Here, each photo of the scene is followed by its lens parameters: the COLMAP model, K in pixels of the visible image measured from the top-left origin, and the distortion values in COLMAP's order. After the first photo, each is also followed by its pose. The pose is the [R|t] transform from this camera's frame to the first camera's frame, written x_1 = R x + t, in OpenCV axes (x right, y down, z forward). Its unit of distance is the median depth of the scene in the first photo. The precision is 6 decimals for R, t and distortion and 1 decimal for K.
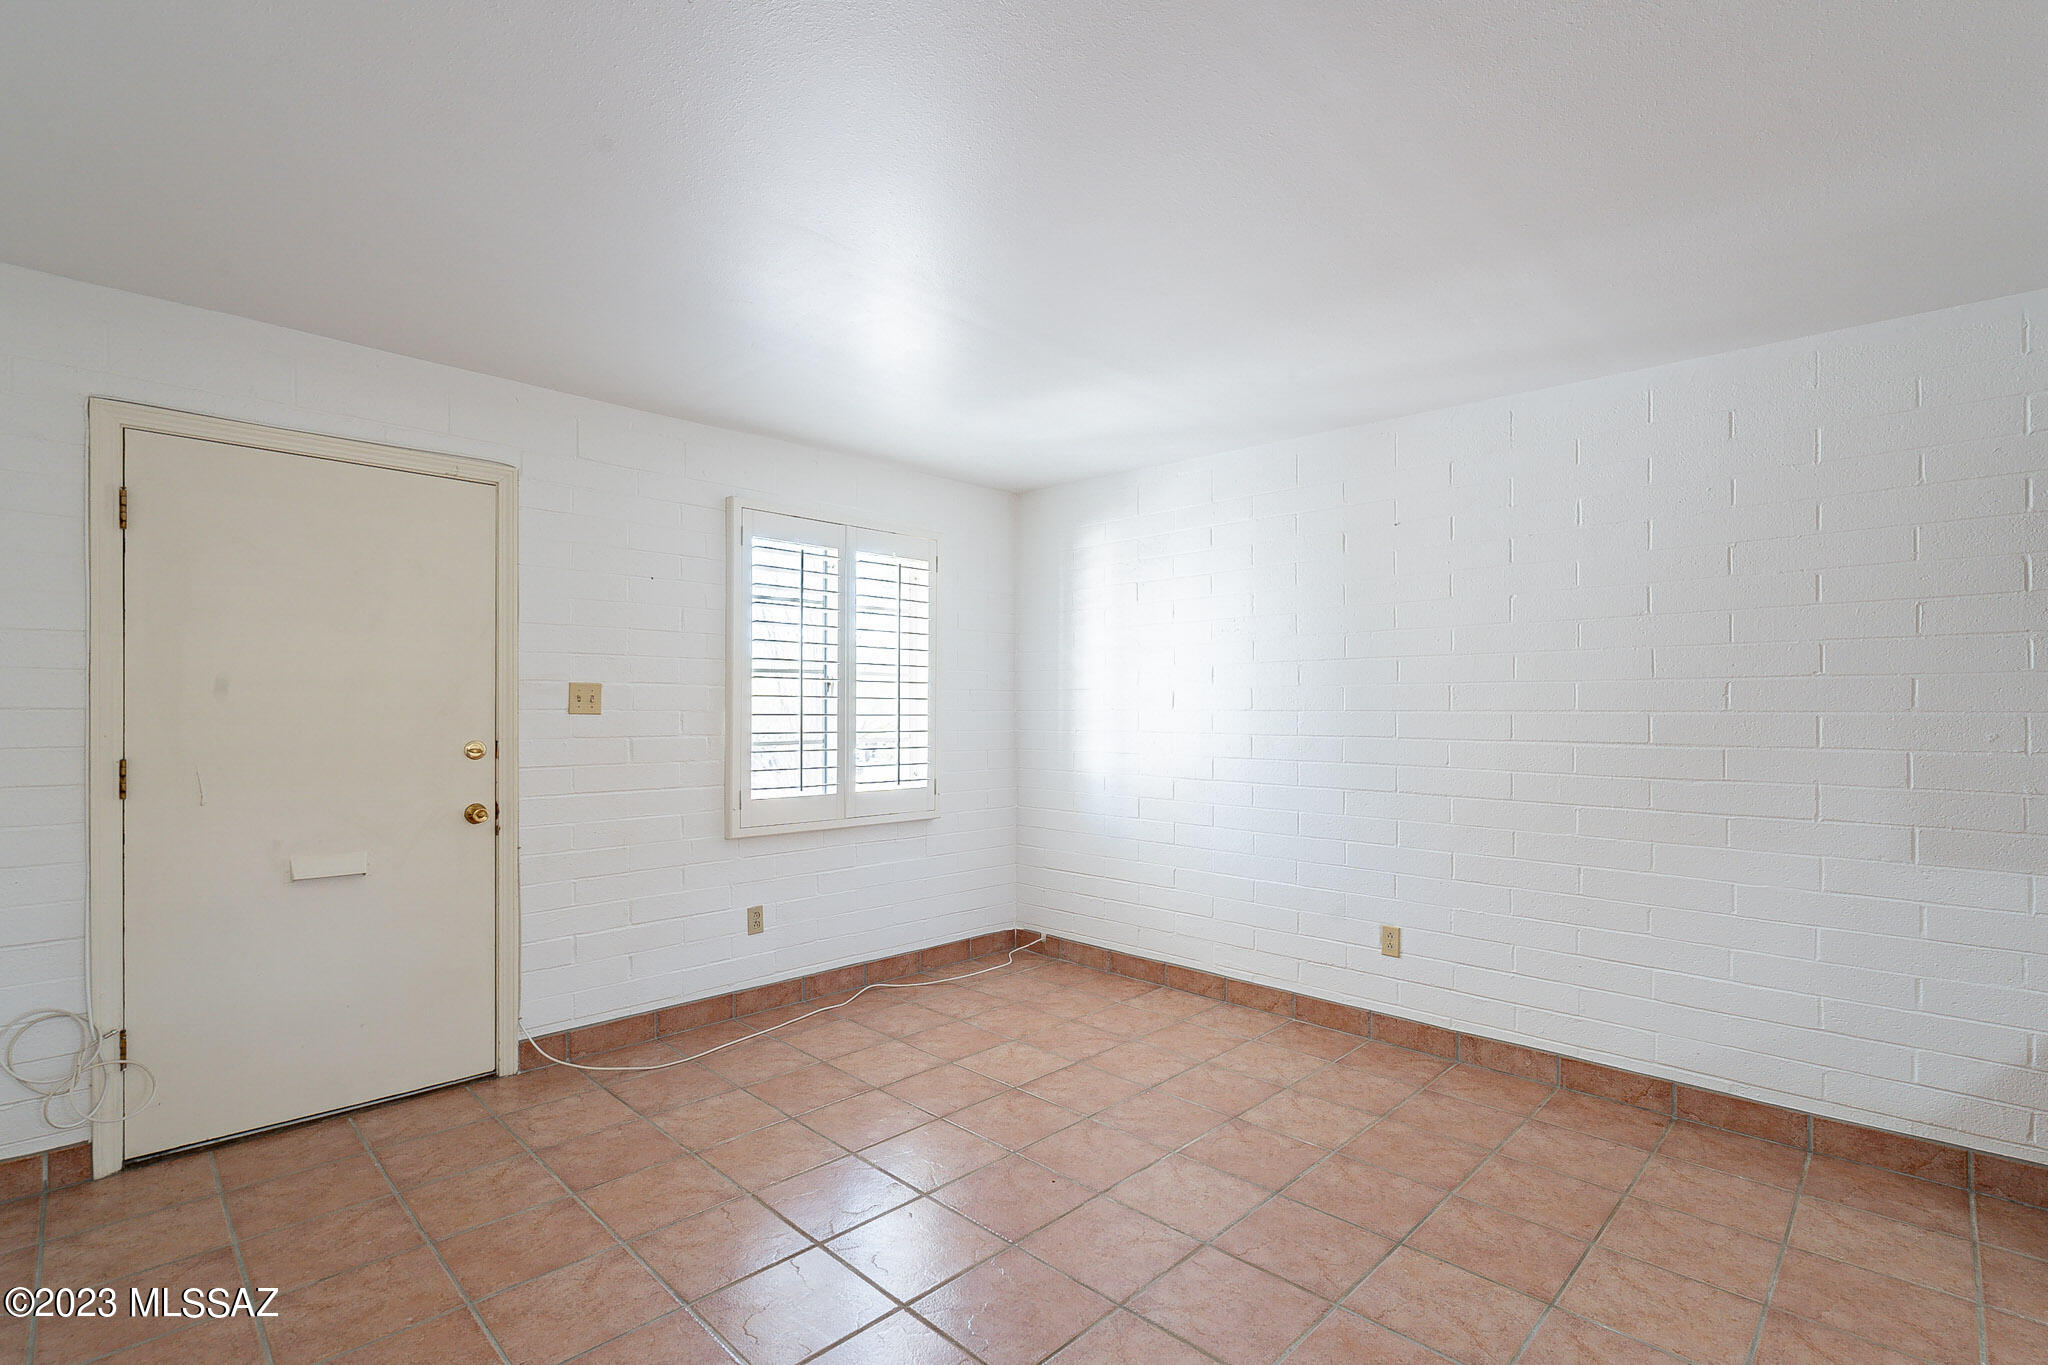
lens RADIAL K [[927.3, 0, 1025.5], [0, 927.3, 714.3], [0, 0, 1]] dist [-0.004719, 0.001089]
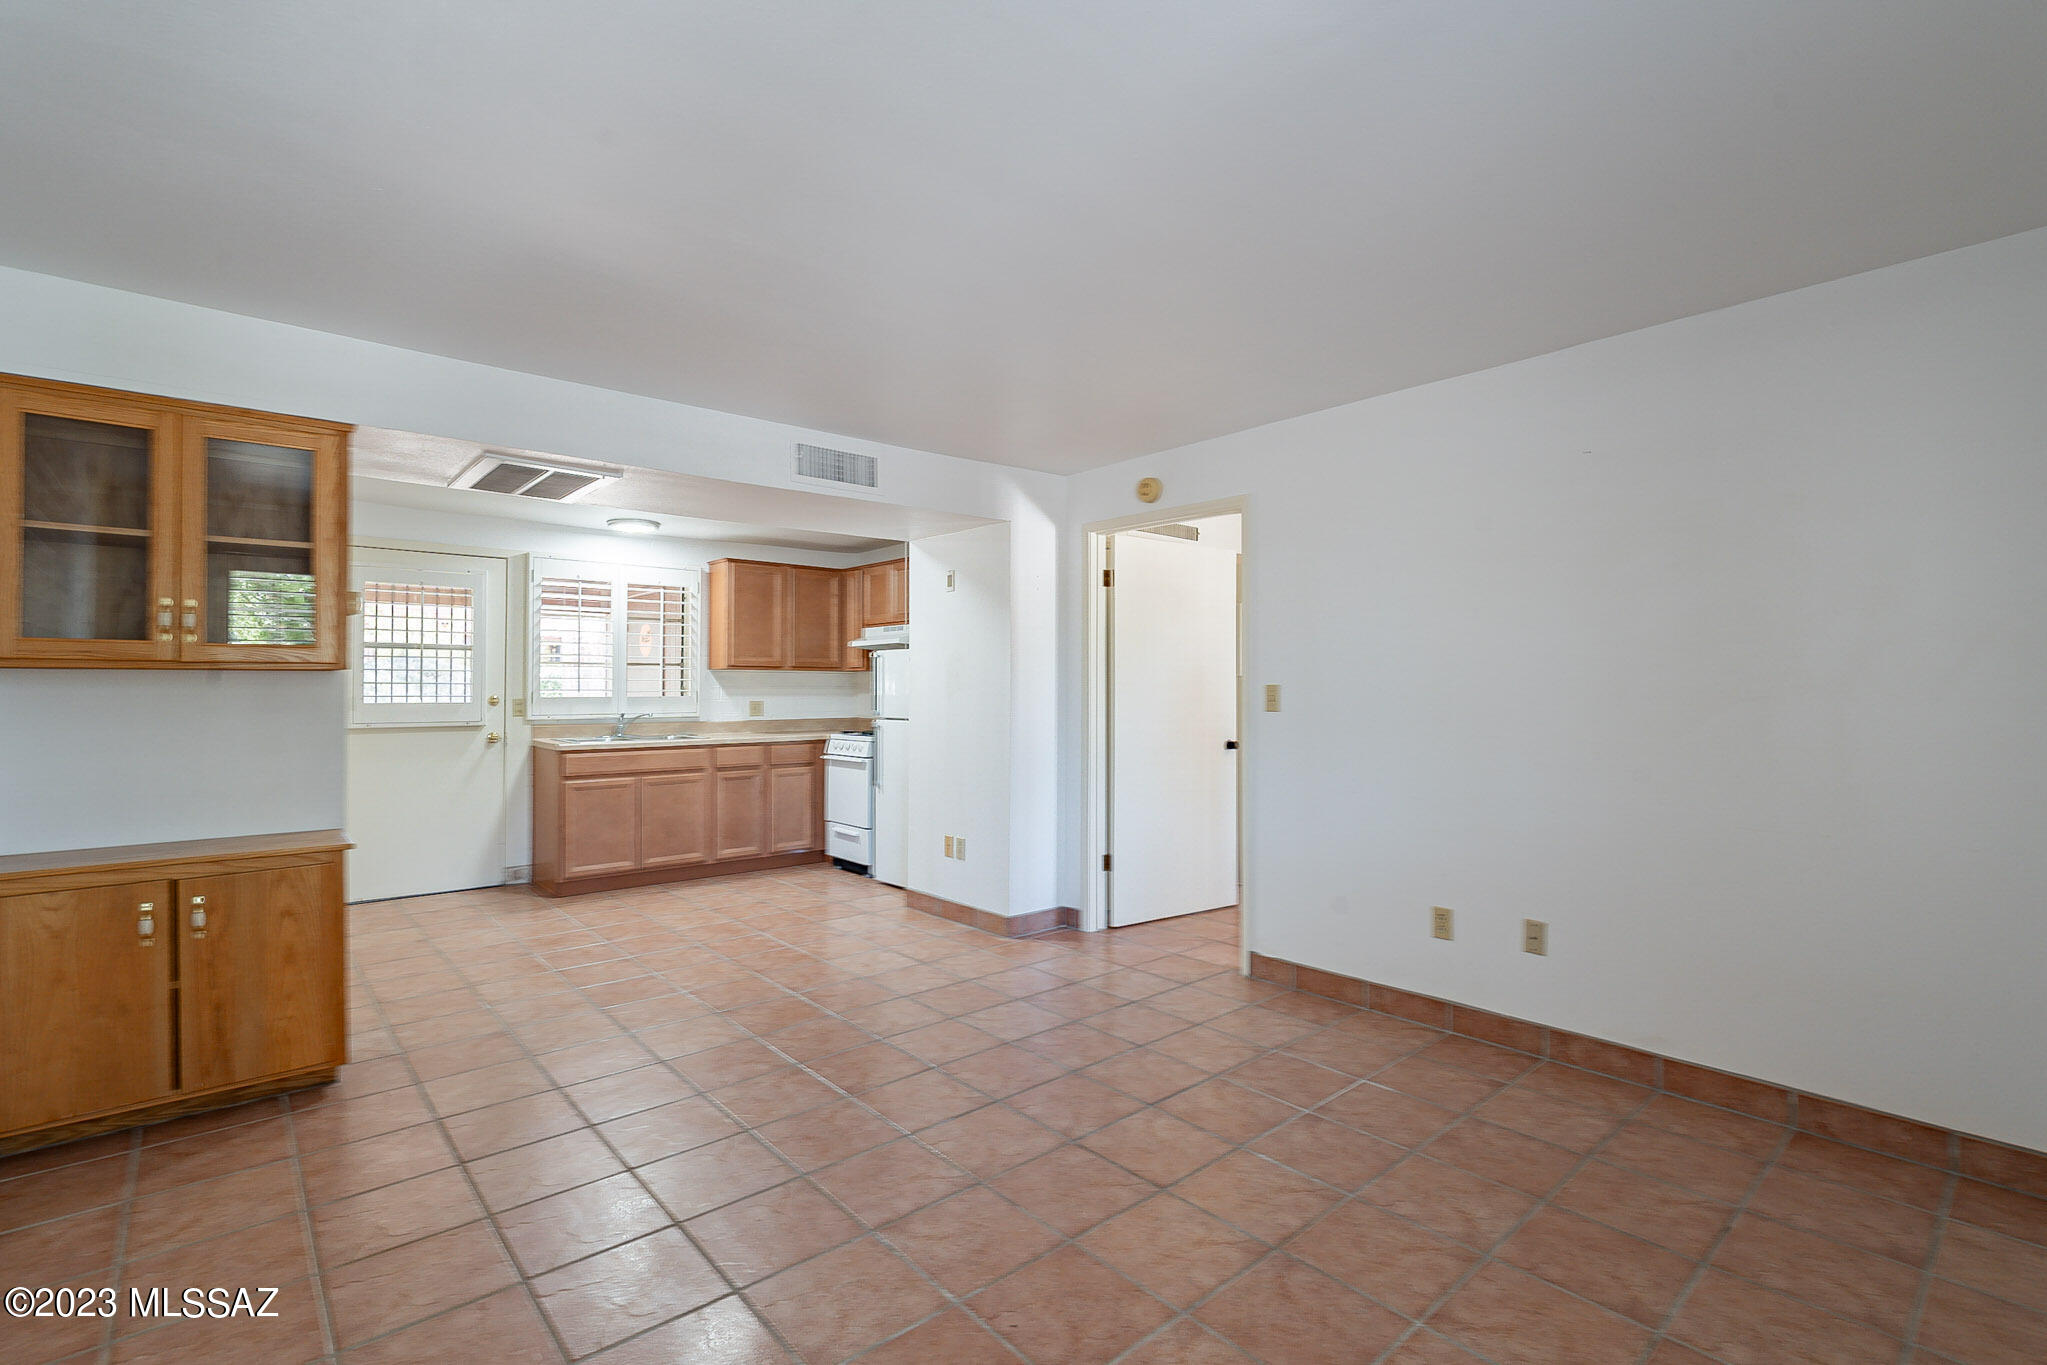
lens RADIAL K [[926.9, 0, 1024.8], [0, 926.9, 675.9], [0, 0, 1]] dist [-0.004719, 0.001089]
pose [[-0.997362, -0.003767, 0.072490, -0.022254], [-0.004368, 0.999957, -0.008138, -0.003445], [-0.072456, -0.008433, -0.997336, 1.327649]]
